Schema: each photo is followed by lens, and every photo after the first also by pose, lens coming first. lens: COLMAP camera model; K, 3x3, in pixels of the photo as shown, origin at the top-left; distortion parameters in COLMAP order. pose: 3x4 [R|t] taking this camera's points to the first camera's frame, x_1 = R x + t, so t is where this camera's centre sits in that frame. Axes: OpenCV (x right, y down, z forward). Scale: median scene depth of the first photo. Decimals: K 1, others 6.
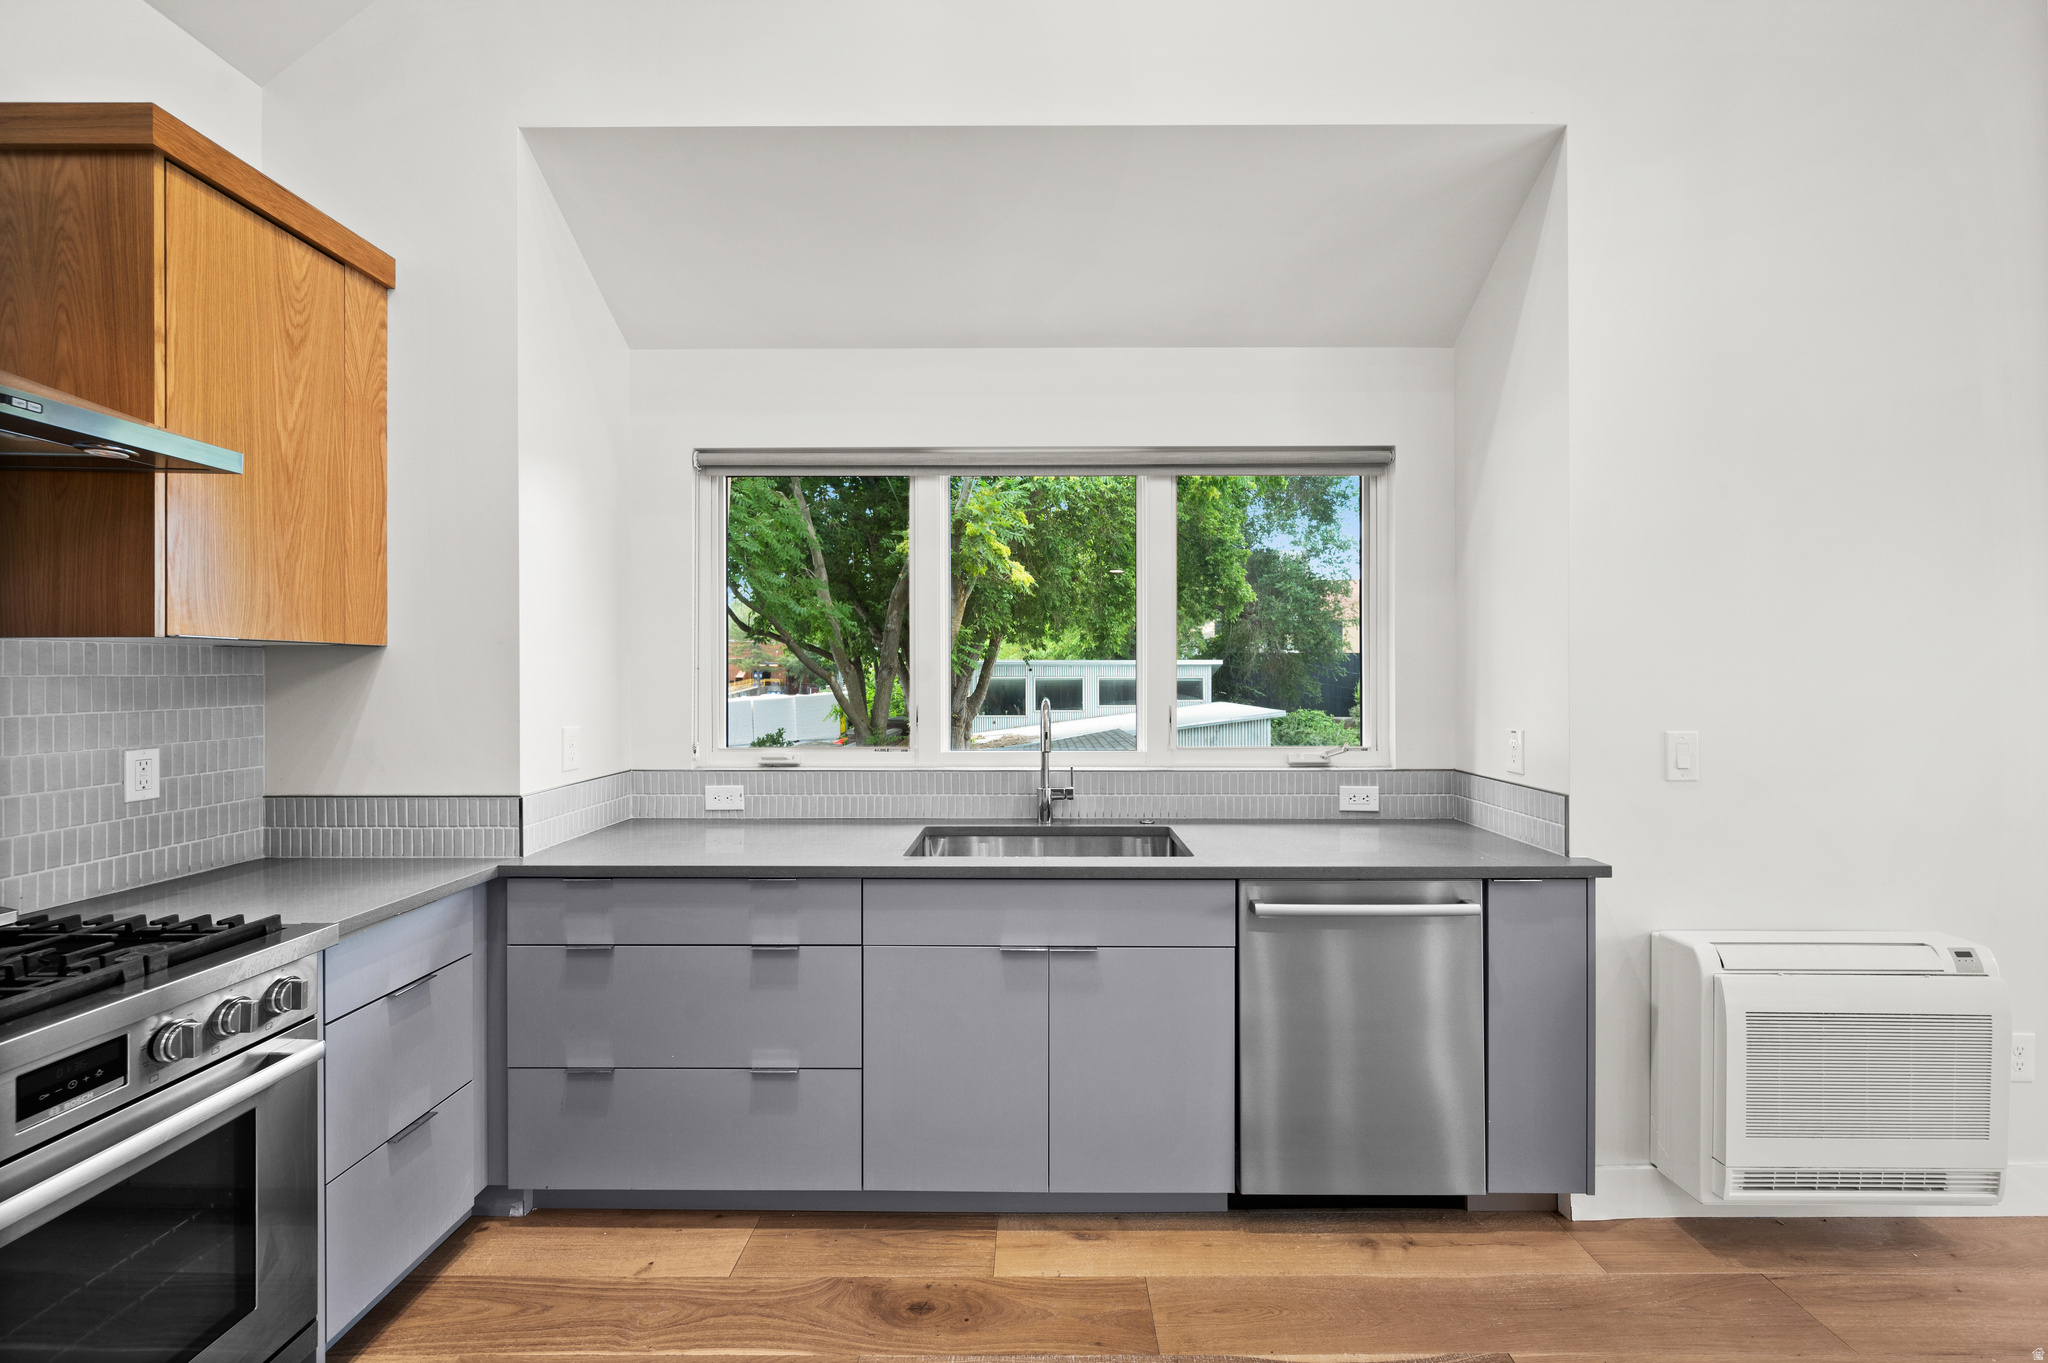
lens RADIAL K [[816.4, 0, 1032.2], [0, 816.4, 673.9], [0, 0, 1]] dist [-0.001378, -0.000102]
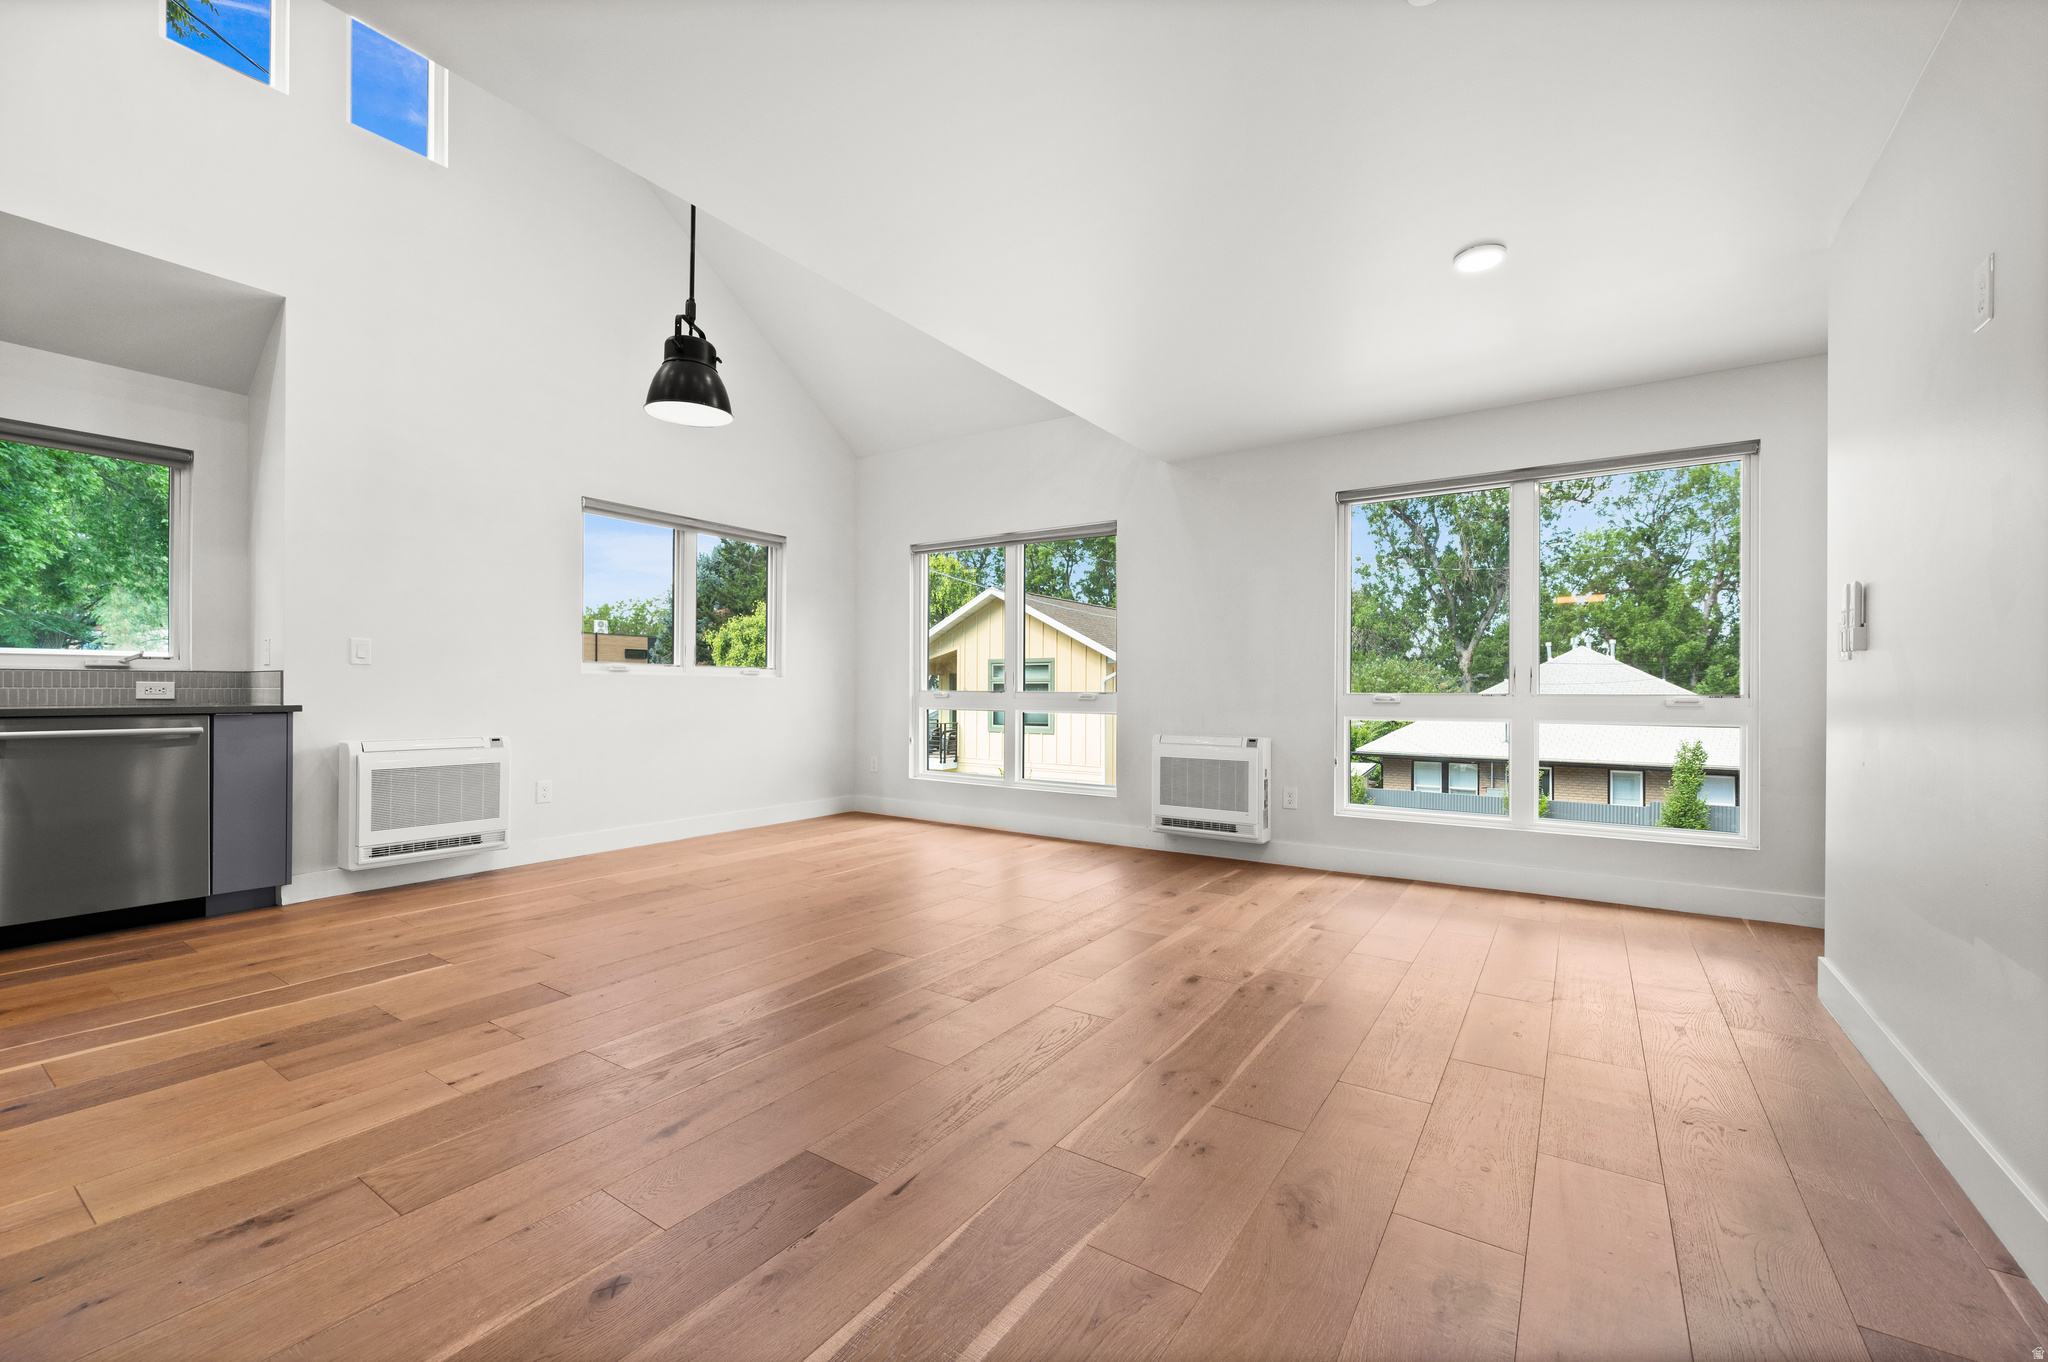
lens RADIAL K [[826.4, 0, 1031.4], [0, 826.4, 688.0], [0, 0, 1]] dist [-0.000885, 0.000057]
pose [[0.556414, 0.005974, 0.830884, 0.065278], [-0.004647, 0.999981, -0.004078, 0.193653], [-0.830893, -0.001592, 0.556431, -1.433767]]
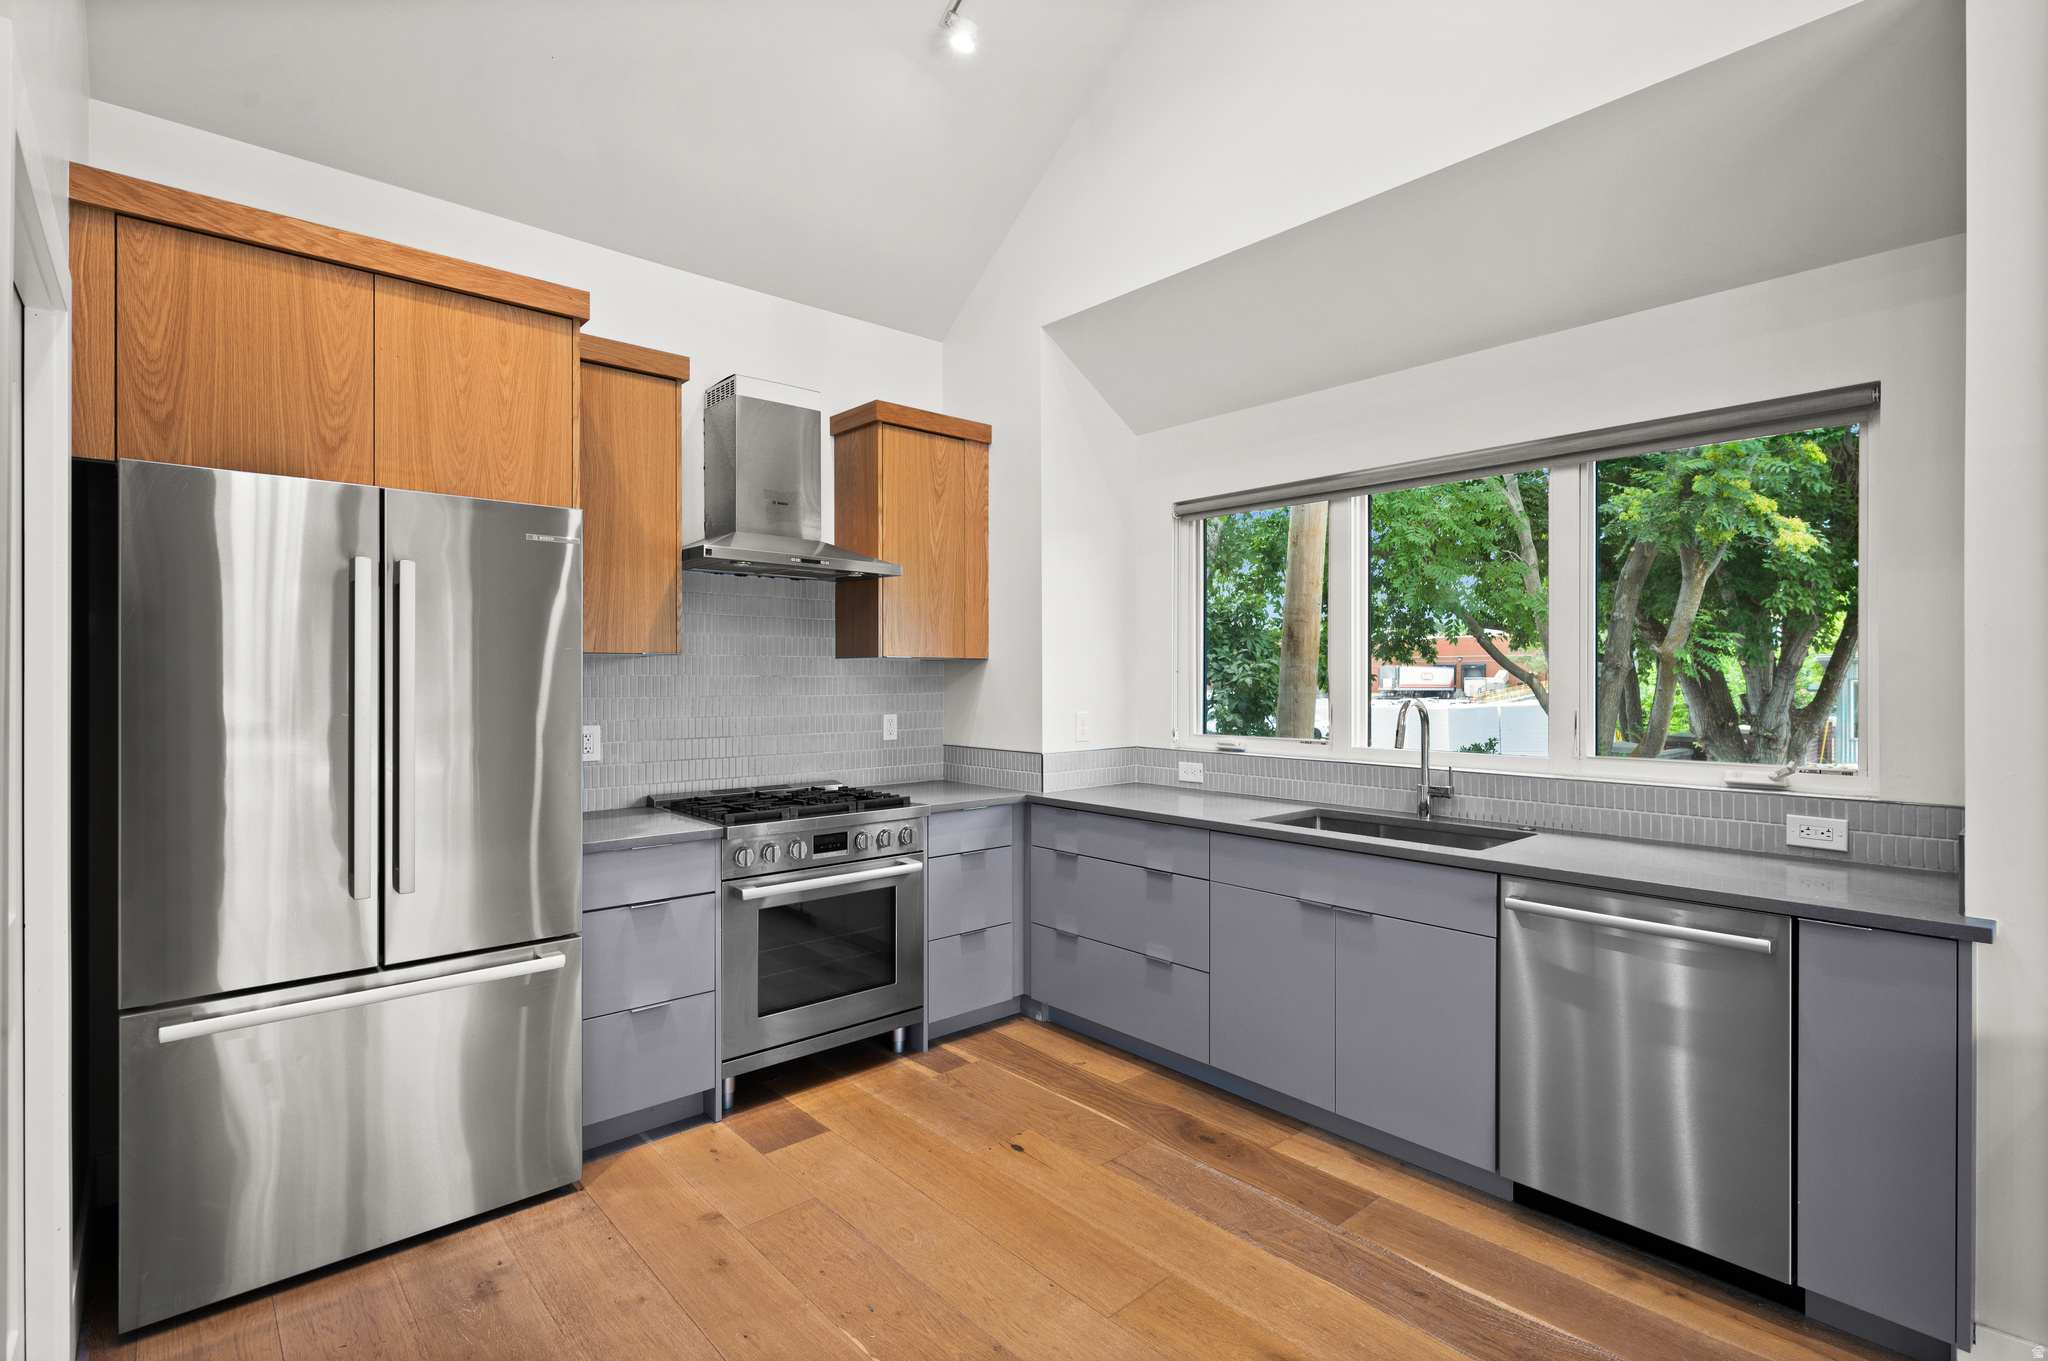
lens RADIAL K [[962.8, 0, 1033.8], [0, 962.8, 674.9], [0, 0, 1]] dist [0.000520, -0.000215]
pose [[0.673056, 0.001186, -0.739591, 0.764005], [-0.000821, 0.999999, 0.000857, -0.002860], [0.739591, 0.000030, 0.673057, -0.268903]]
